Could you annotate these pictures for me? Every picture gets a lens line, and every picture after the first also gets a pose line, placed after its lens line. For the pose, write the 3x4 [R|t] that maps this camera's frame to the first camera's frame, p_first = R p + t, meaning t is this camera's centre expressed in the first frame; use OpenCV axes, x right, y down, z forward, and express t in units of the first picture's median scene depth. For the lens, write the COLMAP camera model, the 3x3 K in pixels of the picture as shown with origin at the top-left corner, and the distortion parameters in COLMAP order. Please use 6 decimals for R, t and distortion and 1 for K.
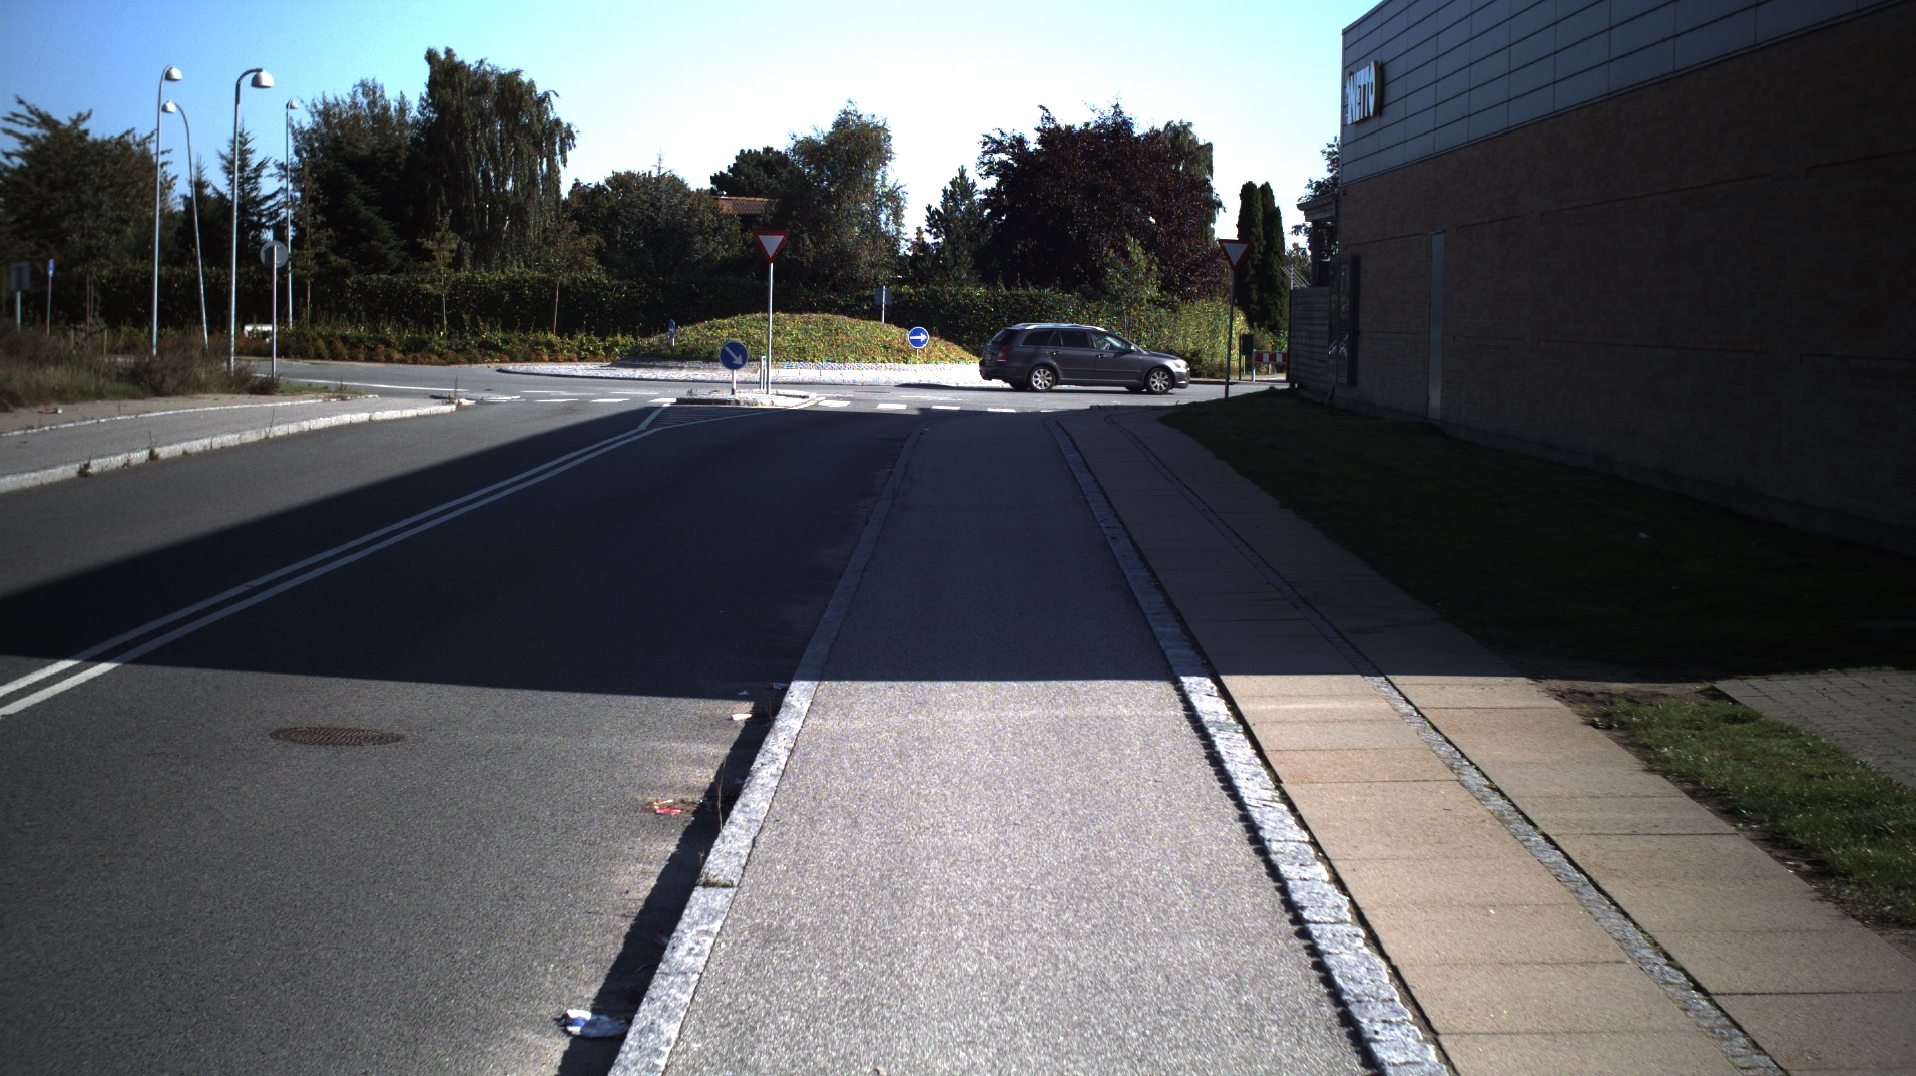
lens RADIAL K [[3302.6, 0, 958.0], [0, 3302.6, 538.0], [0, 0, 1]] dist [-0.278634, 0.409957]
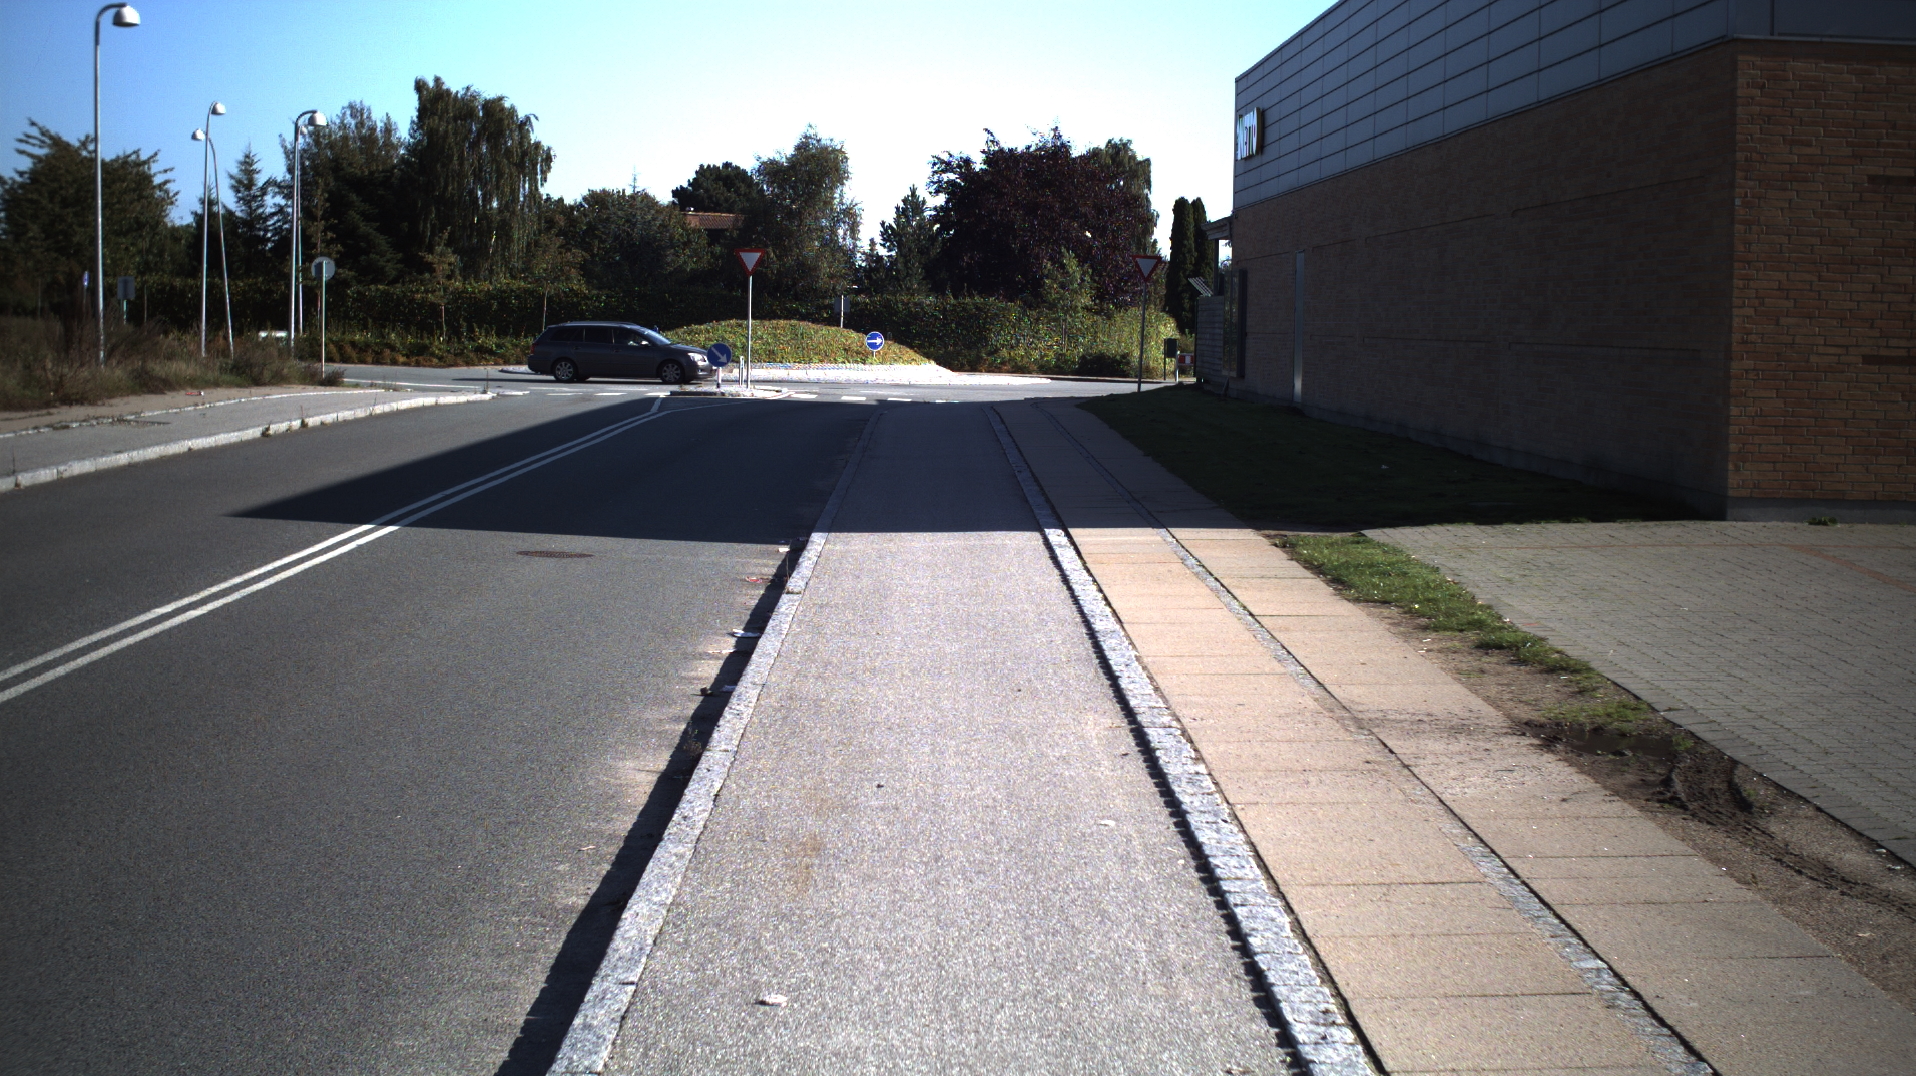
lens RADIAL K [[3302.6, 0, 958.0], [0, 3302.6, 538.0], [0, 0, 1]] dist [-0.278634, 0.409957]
pose [[0.999891, -0.001791, 0.014634, -0.000132], [0.001831, 0.999995, -0.002719, 0.006666], [-0.014629, 0.002746, 0.999889, -0.088384]]
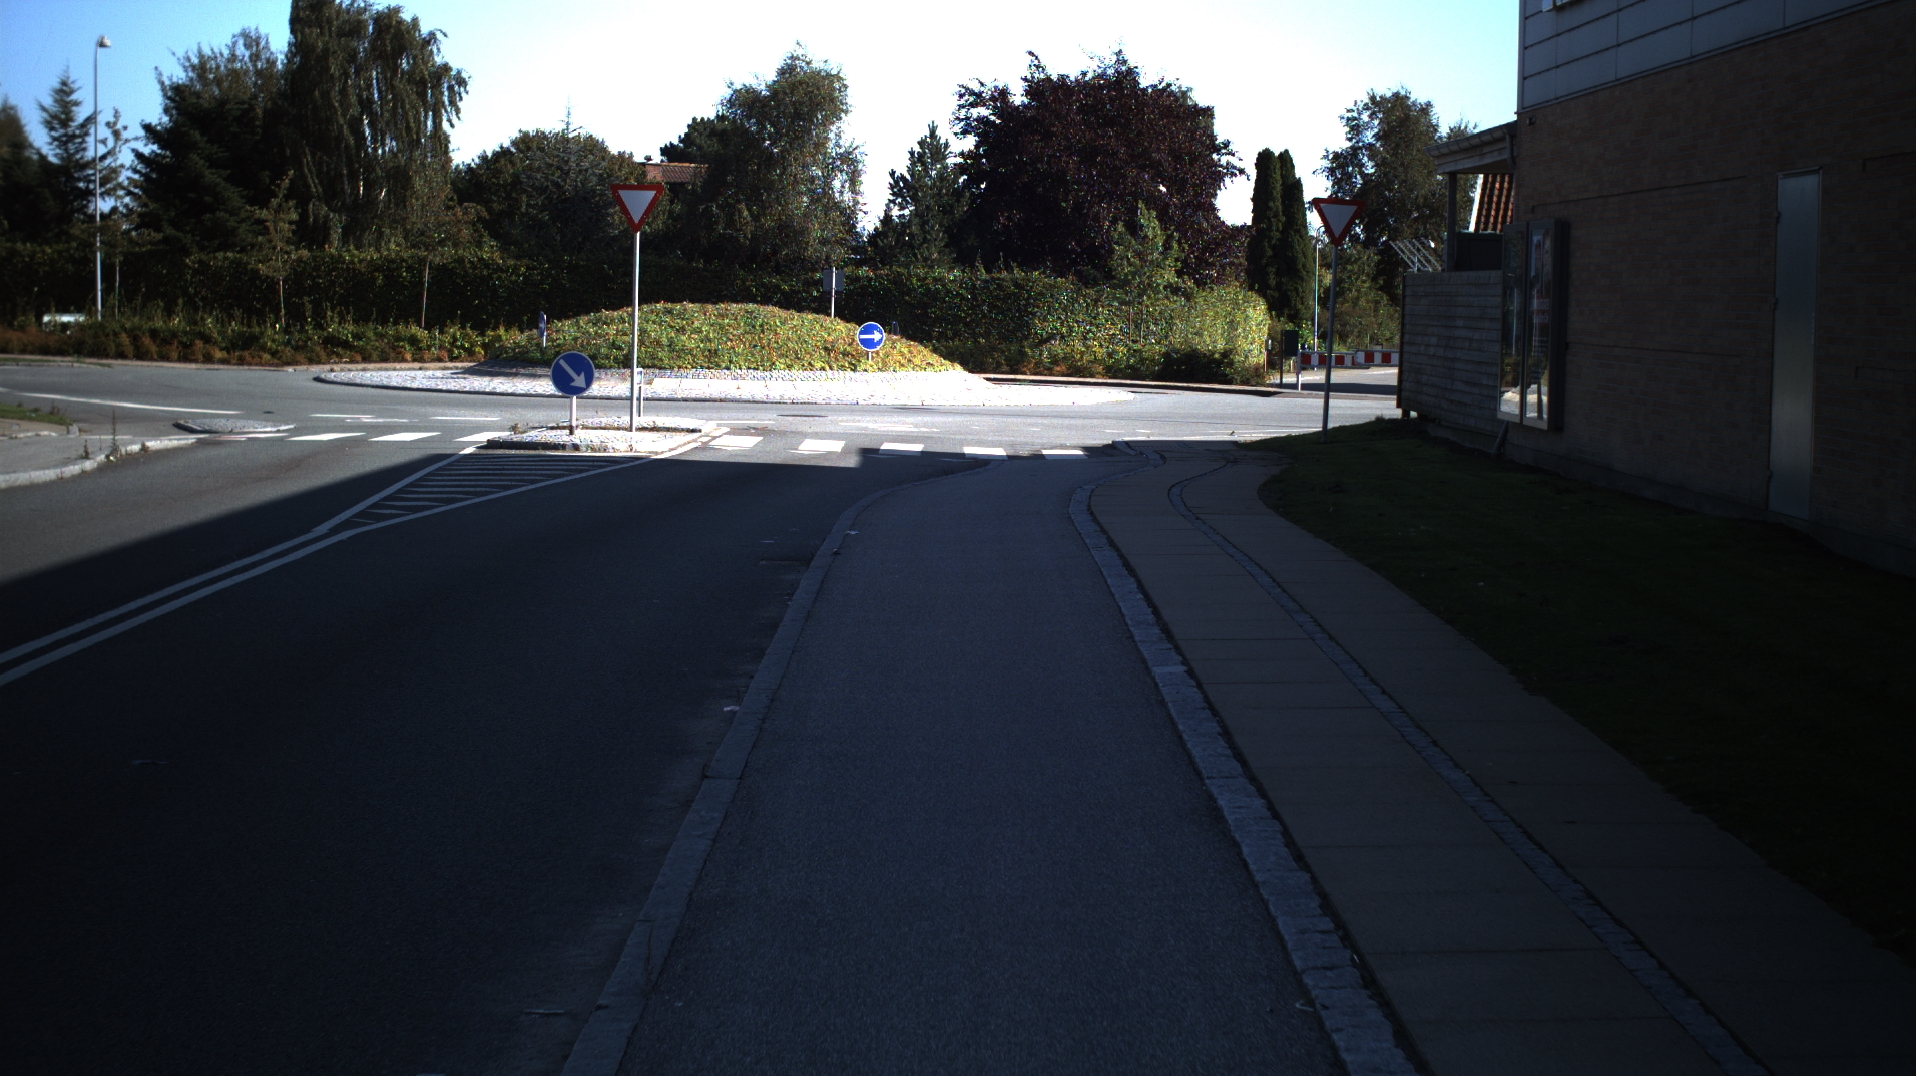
lens RADIAL K [[3302.6, 0, 958.0], [0, 3302.6, 538.0], [0, 0, 1]] dist [-0.278634, 0.409957]
pose [[0.999966, 0.002720, 0.007845, 0.001337], [-0.002762, 0.999982, 0.005371, -0.013354], [-0.007830, -0.005392, 0.999955, 0.176002]]
